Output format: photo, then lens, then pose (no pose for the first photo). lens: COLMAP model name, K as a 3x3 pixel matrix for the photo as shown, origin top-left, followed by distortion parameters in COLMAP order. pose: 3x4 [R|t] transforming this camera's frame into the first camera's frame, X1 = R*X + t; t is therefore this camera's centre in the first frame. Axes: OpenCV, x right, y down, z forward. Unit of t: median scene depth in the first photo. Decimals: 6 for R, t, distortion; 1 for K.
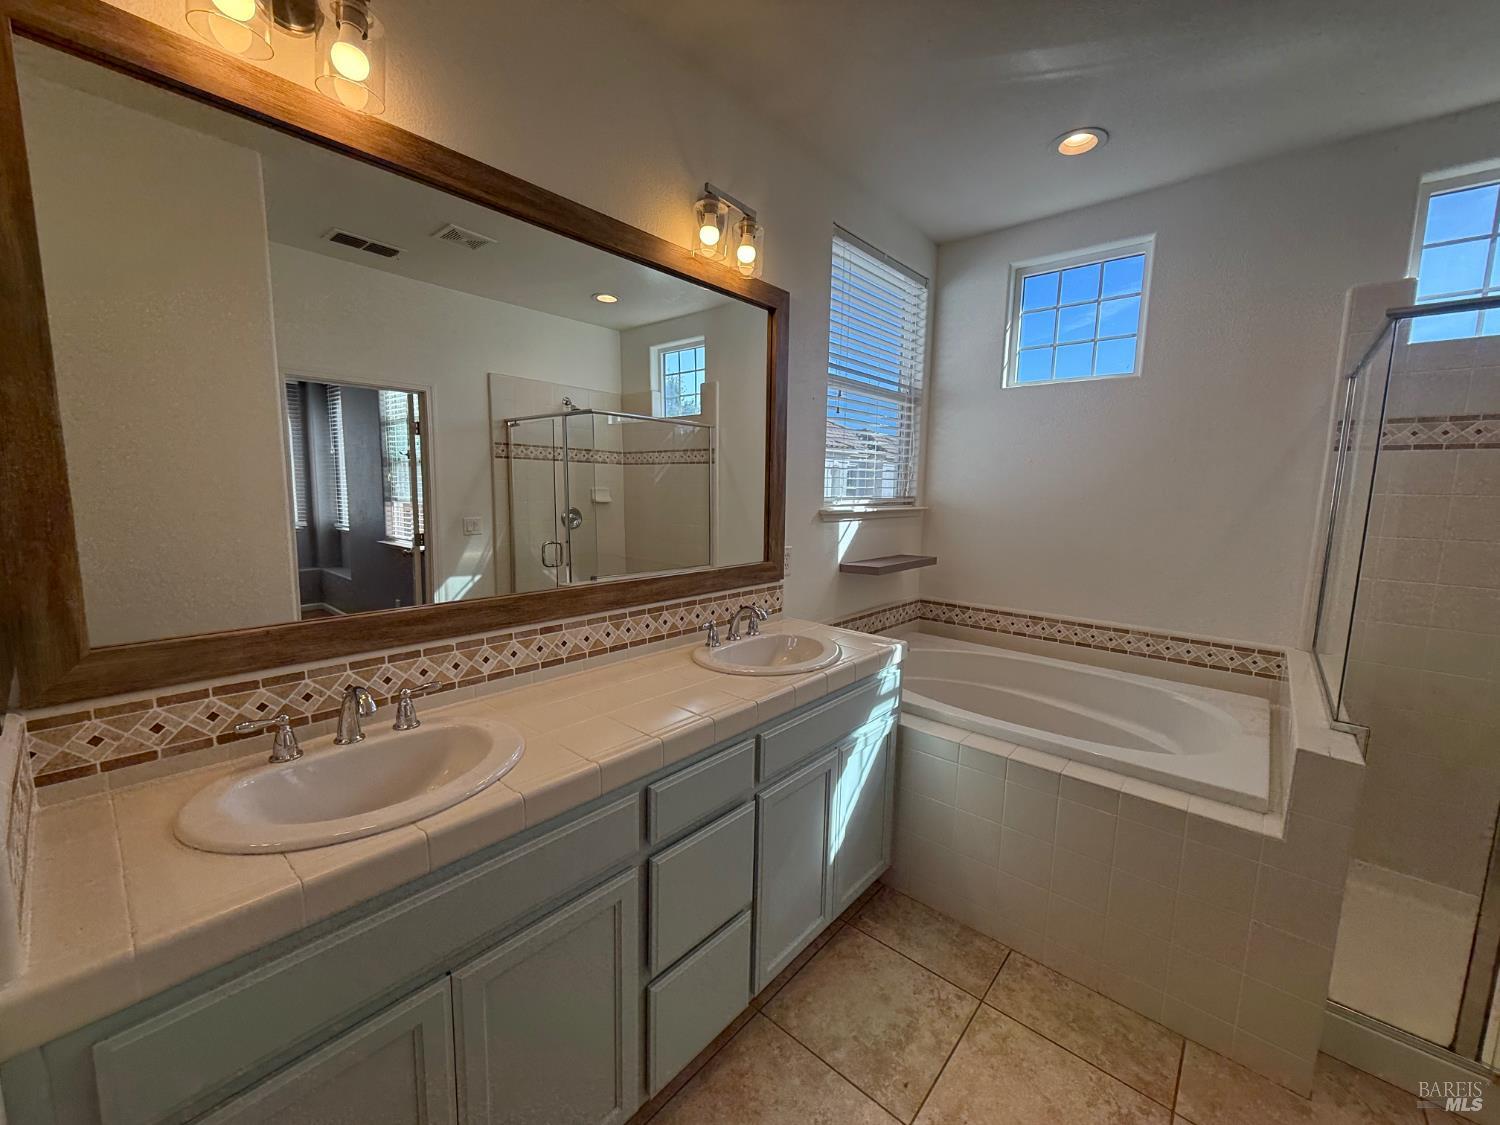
lens RADIAL K [[593.1, 0, 762.5], [0, 593.1, 566.3], [0, 0, 1]] dist [0.001067, -0.000031]
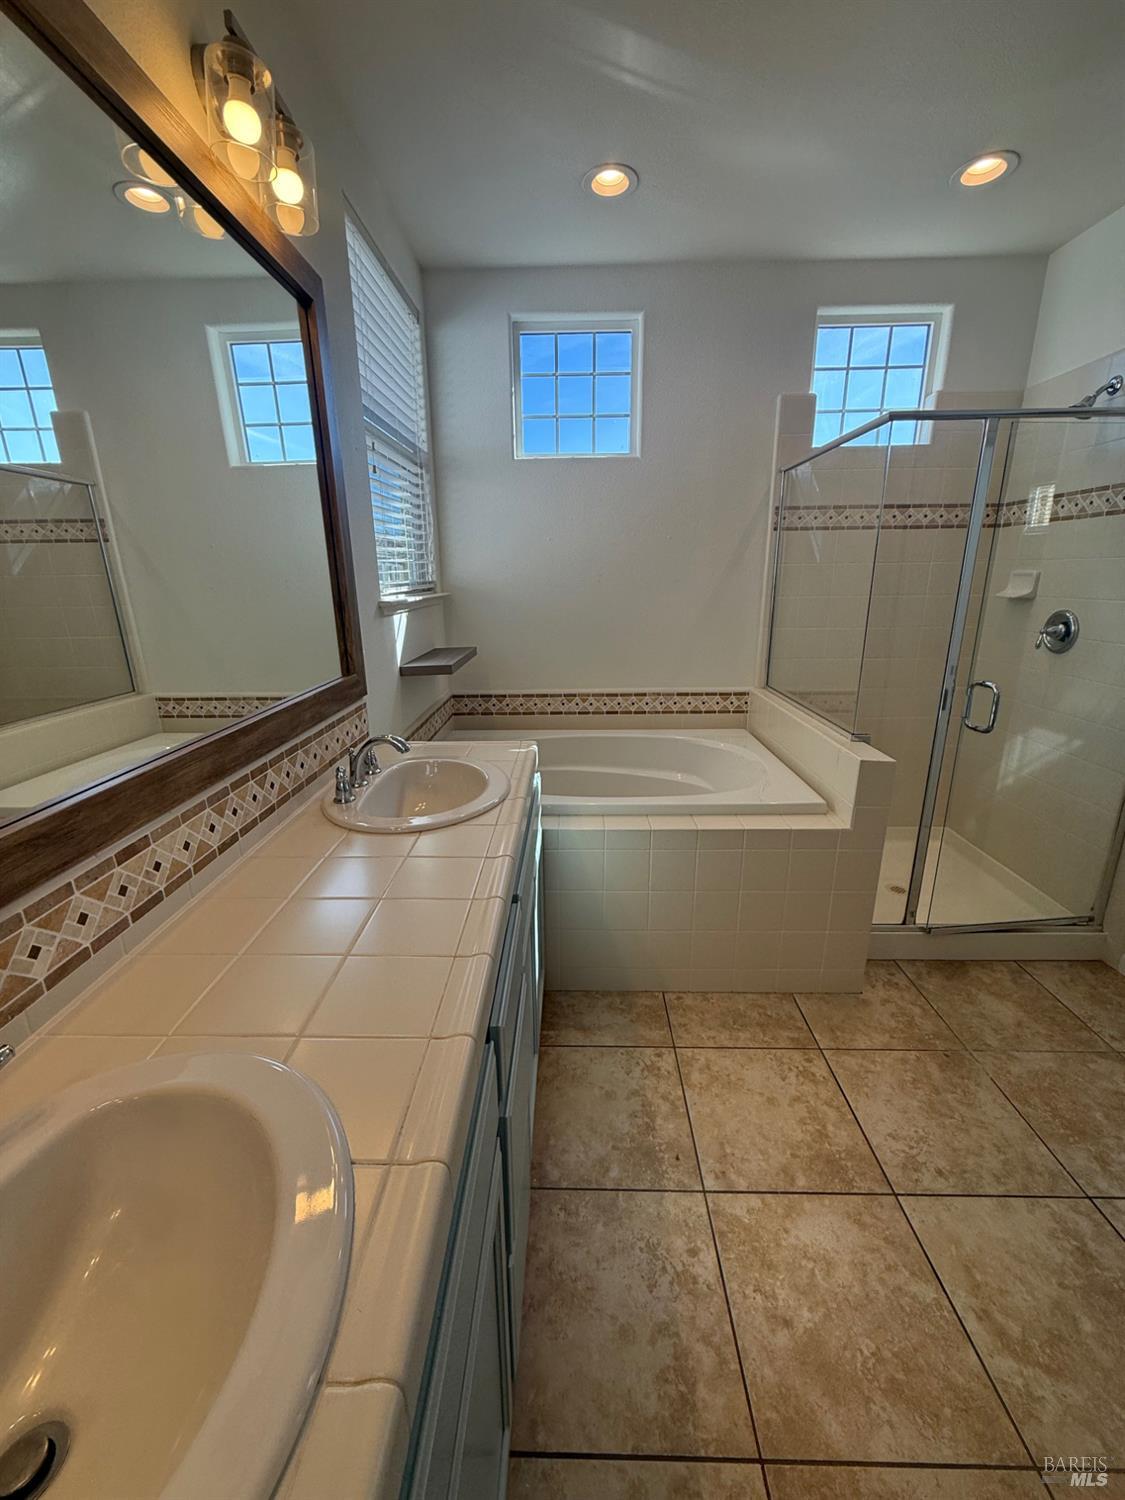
lens RADIAL K [[593.1, 0, 561.8], [0, 593.1, 745.0], [0, 0, 1]] dist [0.001067, -0.000031]
pose [[0.771054, -0.203190, 0.603481, -0.288616], [0.111251, 0.976132, 0.186517, -0.034981], [-0.626976, -0.076677, 0.775256, 0.275384]]
